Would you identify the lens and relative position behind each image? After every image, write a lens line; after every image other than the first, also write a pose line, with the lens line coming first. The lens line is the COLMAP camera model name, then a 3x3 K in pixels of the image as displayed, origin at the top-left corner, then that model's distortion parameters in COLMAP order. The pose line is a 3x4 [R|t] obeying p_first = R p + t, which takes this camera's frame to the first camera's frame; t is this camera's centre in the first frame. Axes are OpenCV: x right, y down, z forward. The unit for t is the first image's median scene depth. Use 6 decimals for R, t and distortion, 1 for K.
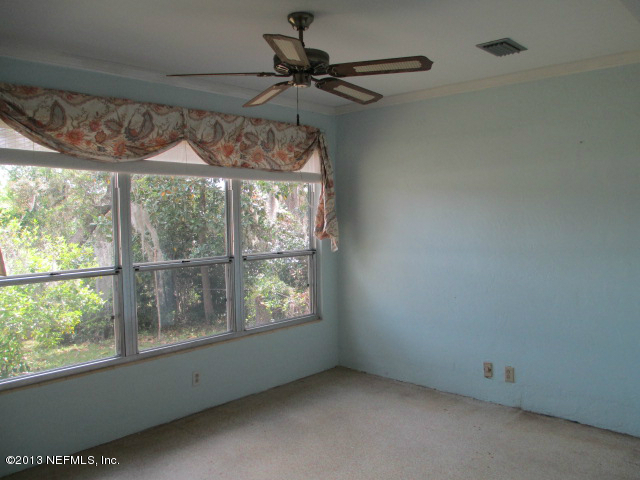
lens RADIAL K [[541.7, 0, 320.0], [0, 541.7, 240.0], [0, 0, 1]] dist [-0.052556, 0.002180]
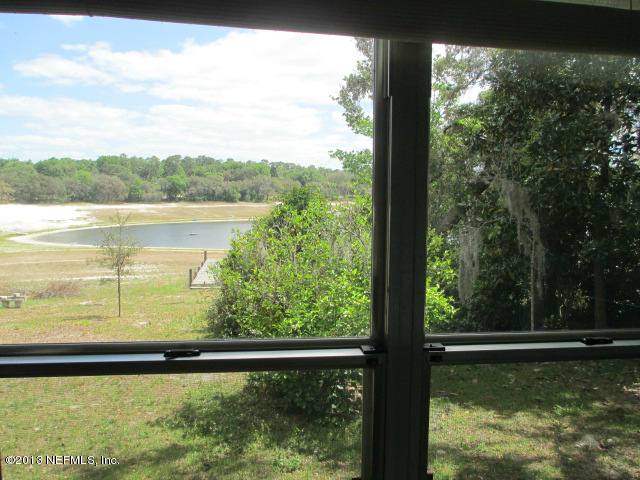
lens RADIAL K [[541.7, 0, 320.0], [0, 541.7, 240.0], [0, 0, 1]] dist [-0.052556, 0.002180]
pose [[0.772624, 0.080617, -0.629724, -0.056407], [-0.058357, 0.996724, 0.056000, -0.008657], [0.632176, -0.006518, 0.774798, 0.203446]]
